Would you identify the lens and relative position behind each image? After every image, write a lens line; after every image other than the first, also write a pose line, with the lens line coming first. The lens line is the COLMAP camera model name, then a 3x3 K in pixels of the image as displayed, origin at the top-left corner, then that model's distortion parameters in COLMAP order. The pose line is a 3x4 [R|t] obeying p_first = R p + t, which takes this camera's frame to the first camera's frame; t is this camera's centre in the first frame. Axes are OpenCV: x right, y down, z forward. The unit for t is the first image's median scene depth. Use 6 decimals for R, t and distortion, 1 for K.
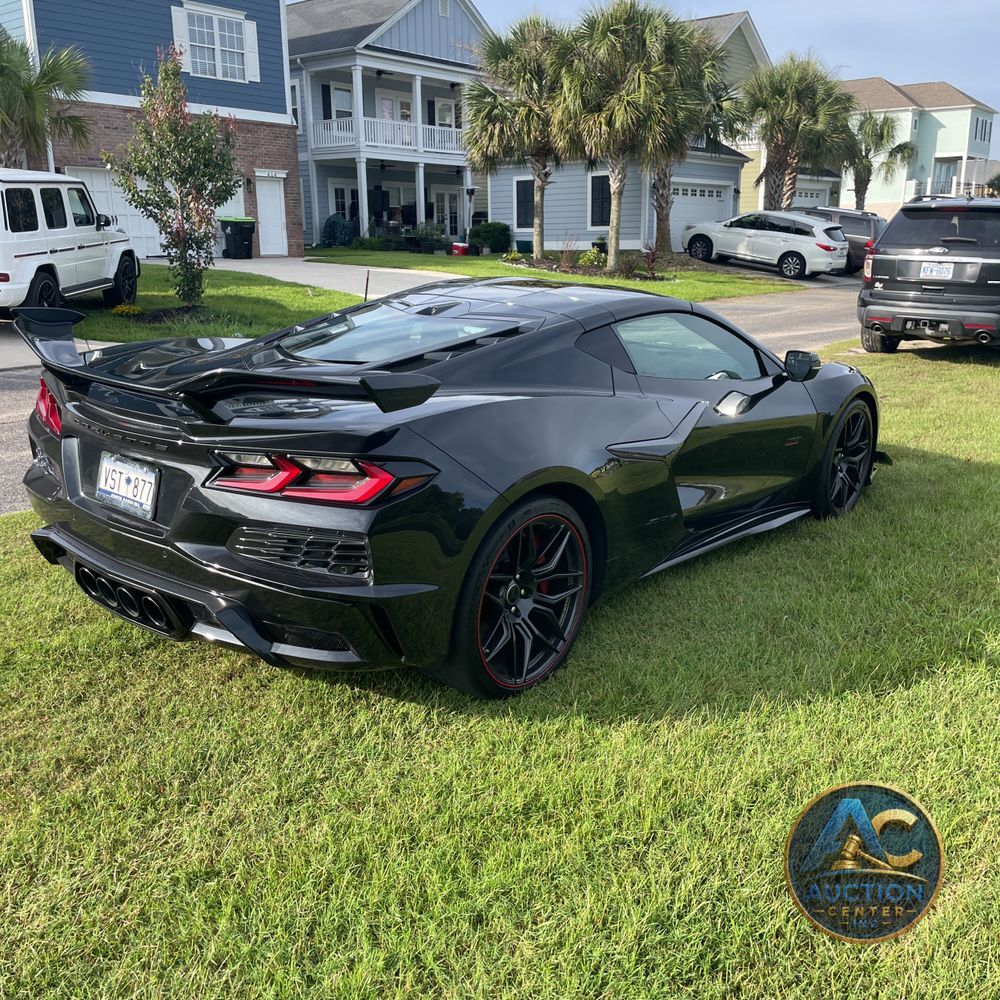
lens RADIAL K [[1035.2, 0, 502.7], [0, 1035.2, 490.1], [0, 0, 1]] dist [0.102058, -0.152943]
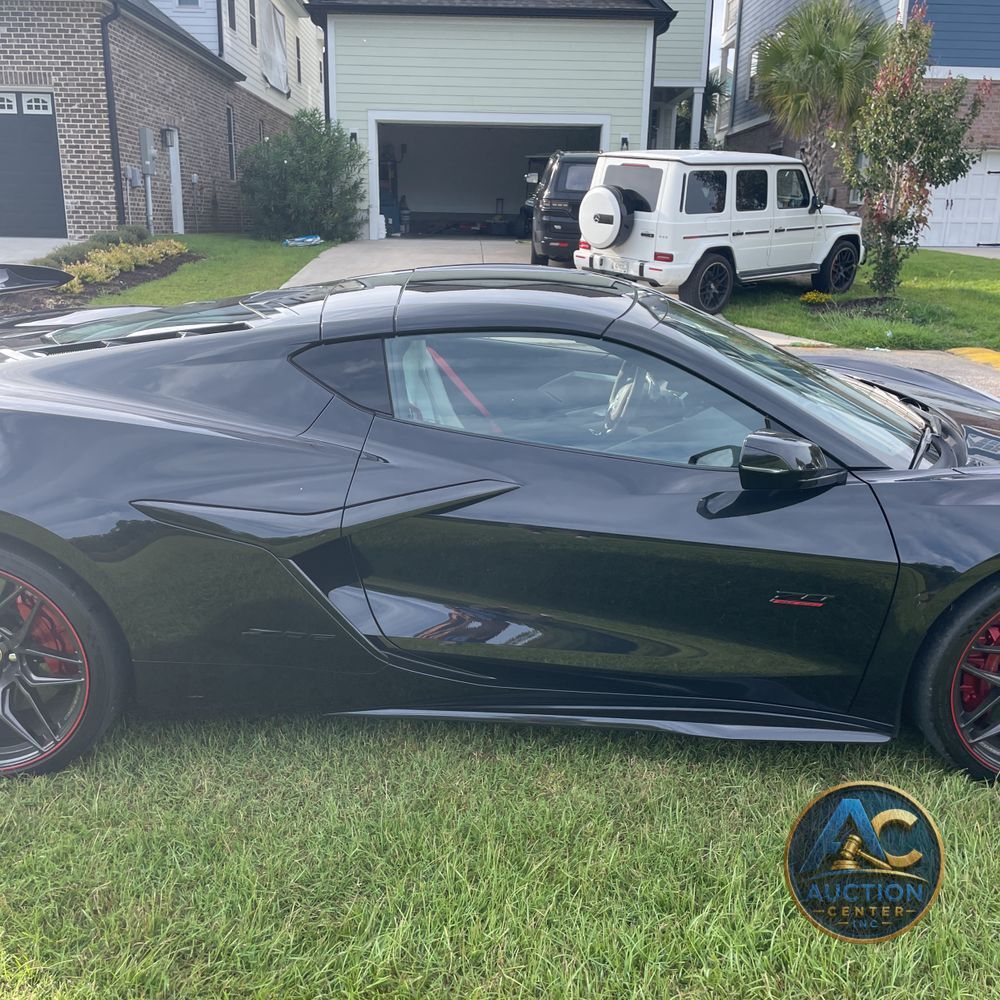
lens RADIAL K [[1012.0, 0, 500.0], [0, 1012.0, 500.0], [0, 0, 1]] dist [0.091283, -0.120335]
pose [[0.631703, 0.222884, -0.742479, 0.363187], [-0.204010, 0.971812, 0.118156, -0.082316], [0.747885, 0.076834, 0.659367, 0.346041]]
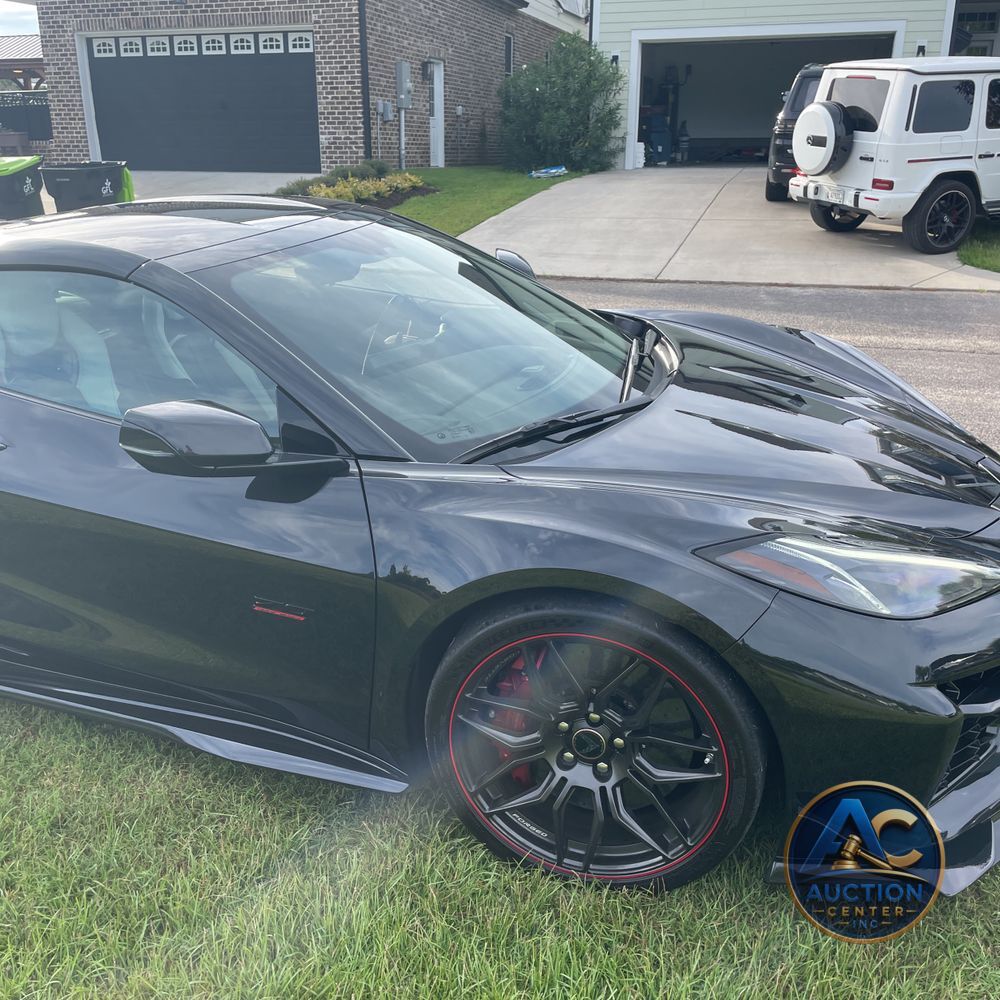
lens RADIAL K [[1023.9, 0, 500.6], [0, 1023.9, 495.0], [0, 0, 1]] dist [0.099790, -0.144281]
pose [[0.347997, 0.306571, -0.885953, 0.444634], [-0.223524, 0.944899, 0.239169, -0.141269], [0.910459, 0.114802, 0.397348, 0.587204]]
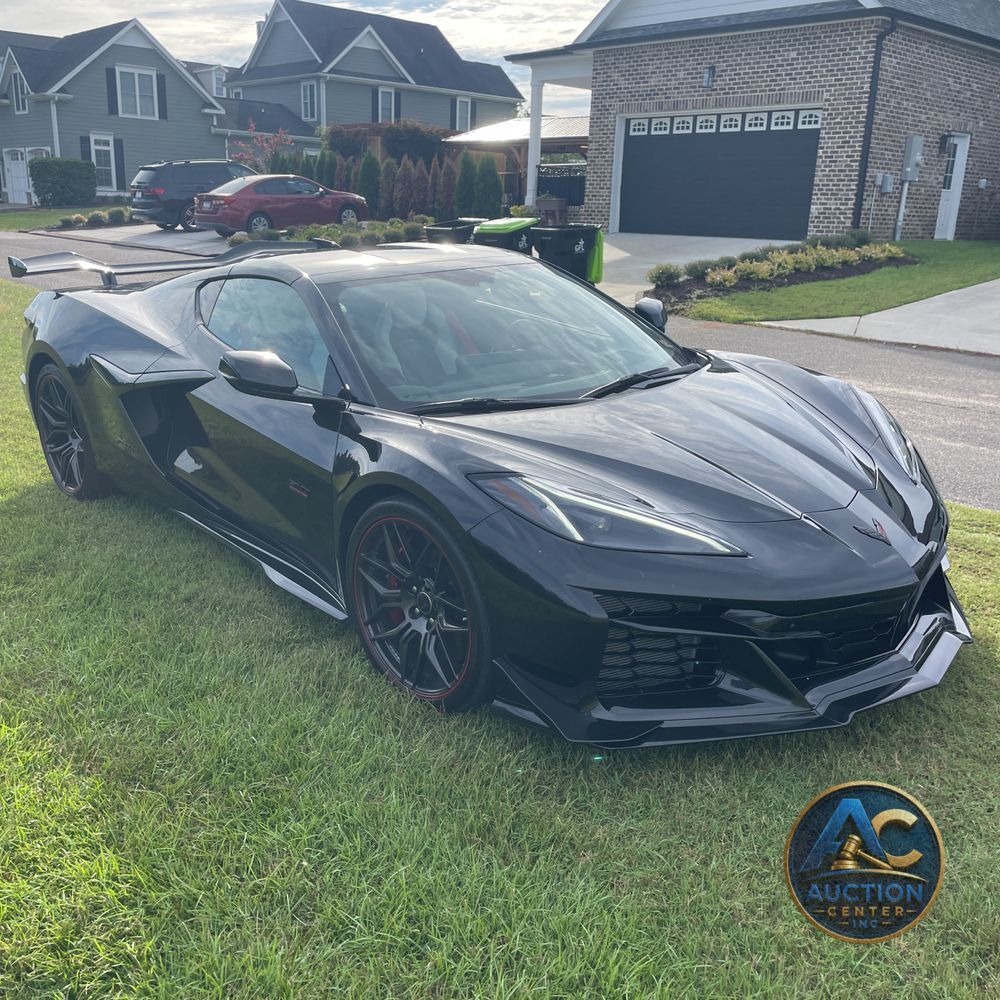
lens RADIAL K [[1035.2, 0, 502.7], [0, 1035.2, 490.1], [0, 0, 1]] dist [0.102058, -0.152943]
pose [[-0.175331, 0.260797, -0.949339, 0.611518], [-0.263330, 0.916720, 0.300470, -0.193431], [0.948639, 0.302672, -0.092054, 0.789450]]
